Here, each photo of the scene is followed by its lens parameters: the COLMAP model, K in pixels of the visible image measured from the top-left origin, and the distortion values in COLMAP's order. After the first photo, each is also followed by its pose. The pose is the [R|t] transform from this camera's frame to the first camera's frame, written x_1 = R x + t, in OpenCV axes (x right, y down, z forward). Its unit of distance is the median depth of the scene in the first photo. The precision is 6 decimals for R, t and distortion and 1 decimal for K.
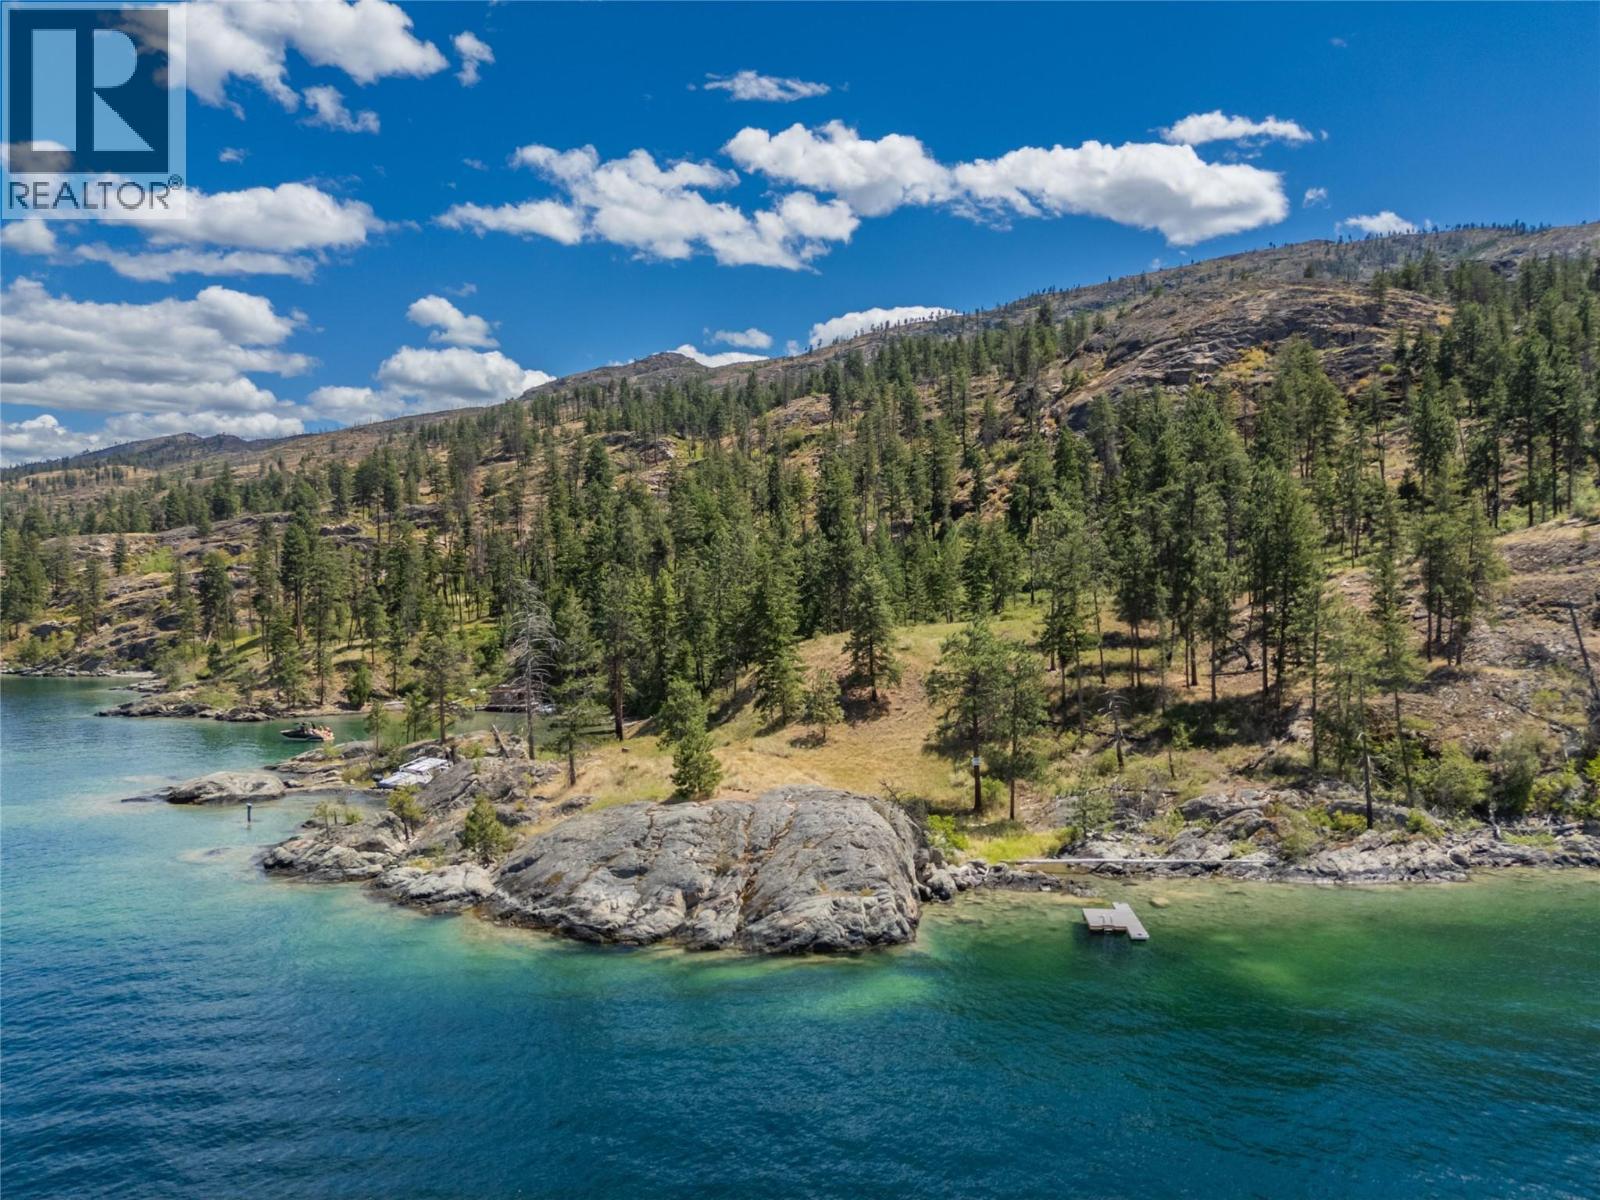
lens RADIAL K [[1172.6, 0, 806.0], [0, 1172.6, 603.2], [0, 0, 1]] dist [0.089833, -0.098874]
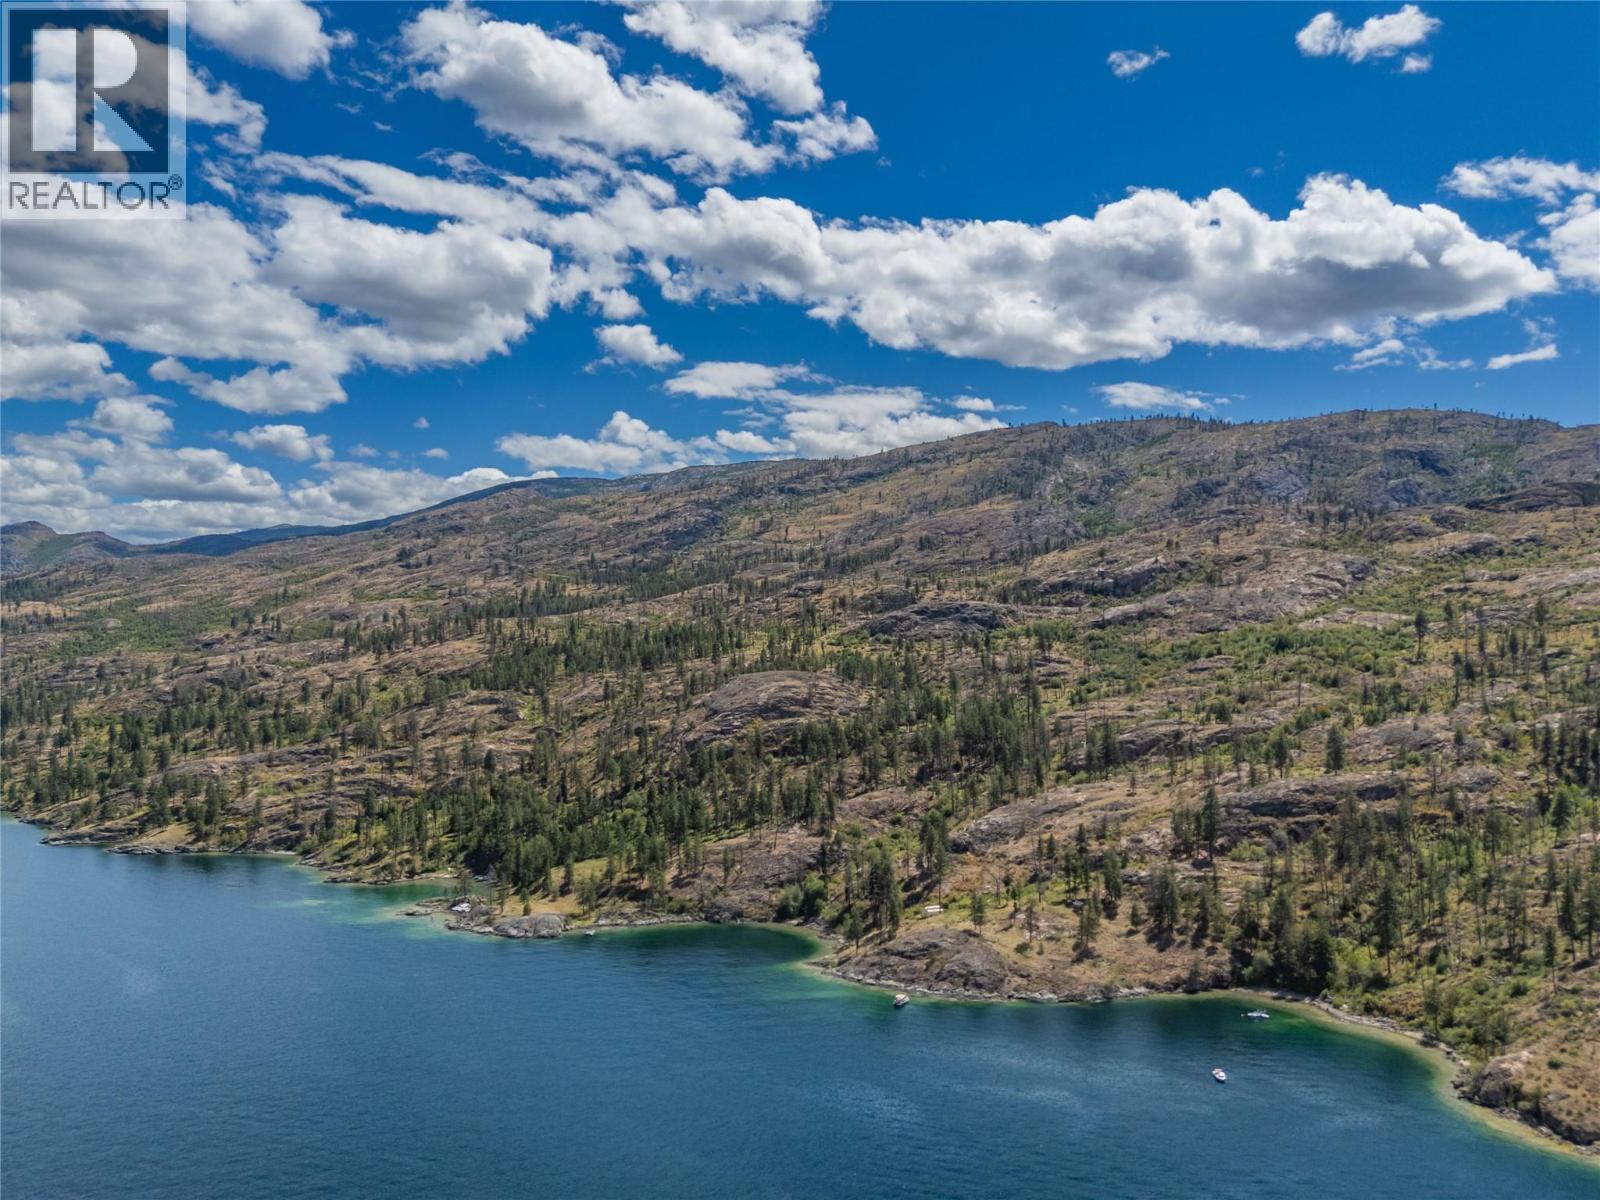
lens RADIAL K [[1172.6, 0, 806.0], [0, 1172.6, 603.2], [0, 0, 1]] dist [0.089833, -0.098874]
pose [[0.991498, 0.017263, 0.128971, 0.357545], [-0.010167, 0.998408, -0.055472, -0.771089], [-0.129724, 0.053689, 0.990096, -3.672724]]
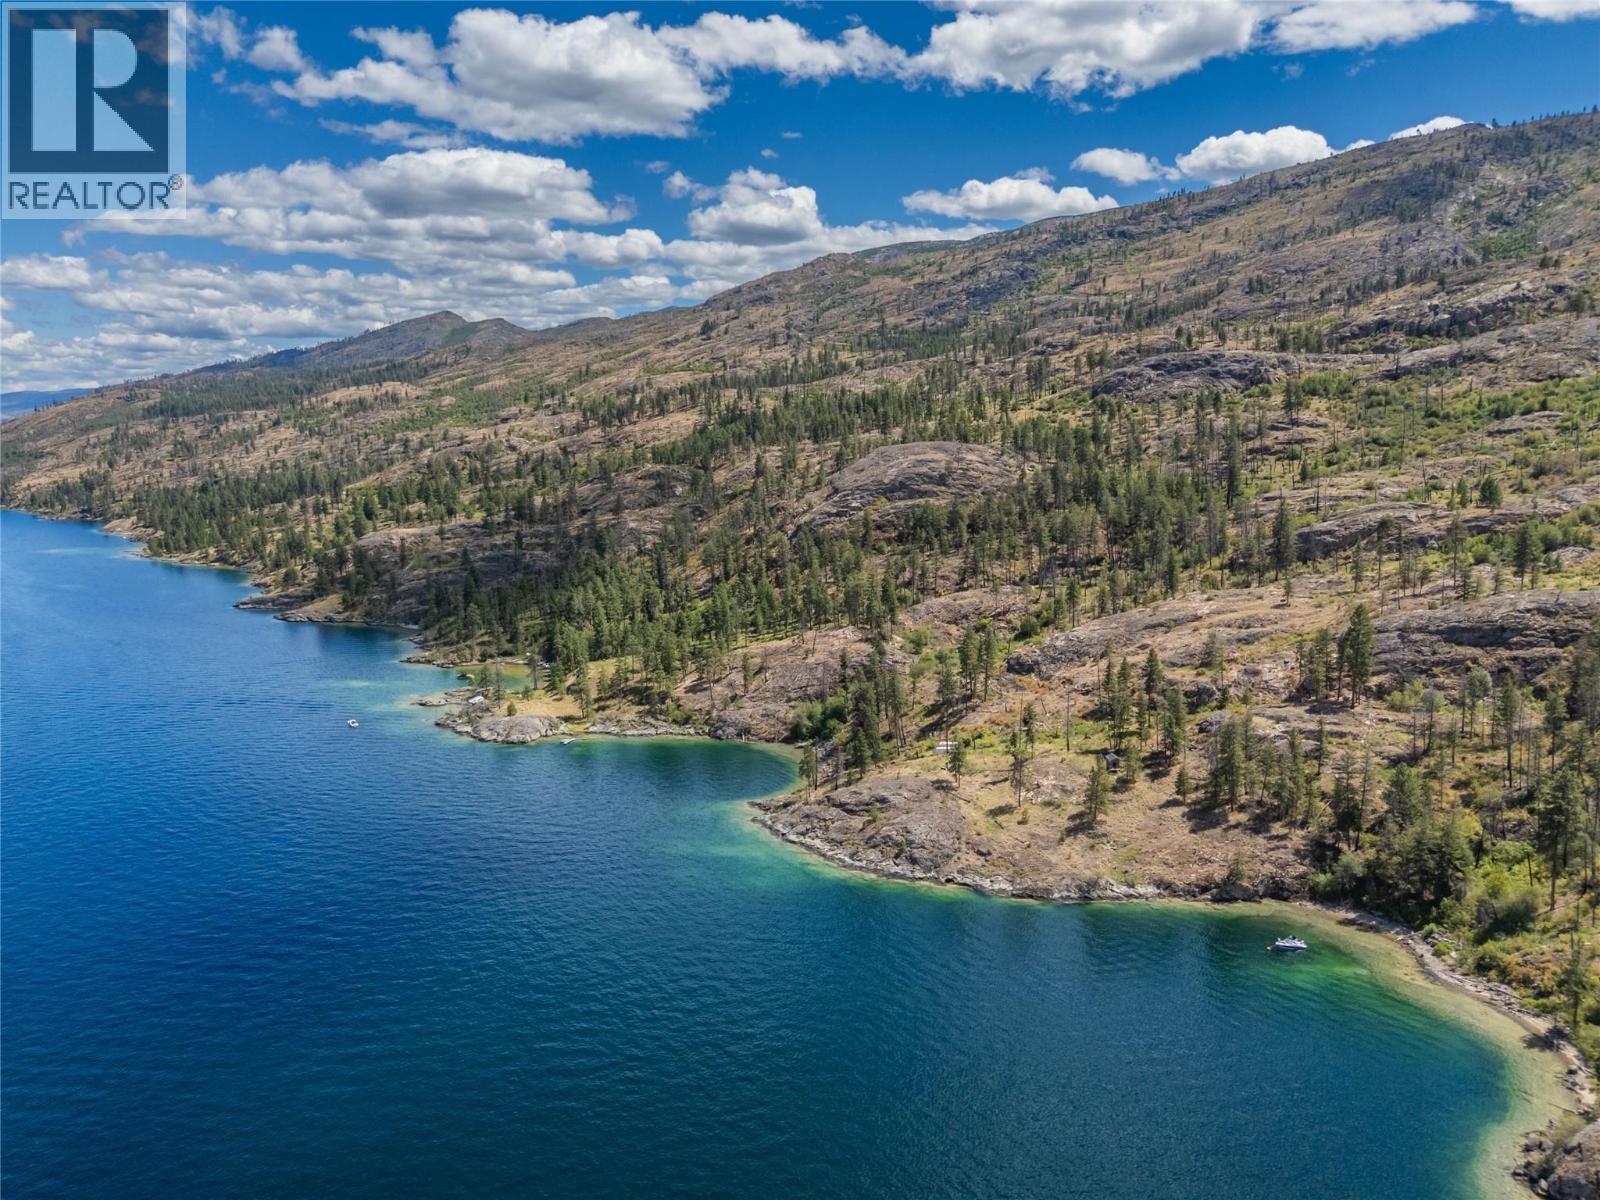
lens RADIAL K [[1172.6, 0, 806.0], [0, 1172.6, 603.2], [0, 0, 1]] dist [0.089833, -0.098874]
pose [[0.981342, 0.030014, -0.189911, 1.561158], [-0.003932, 0.990666, 0.136252, -0.751467], [0.192228, -0.132963, 0.972301, -2.705827]]
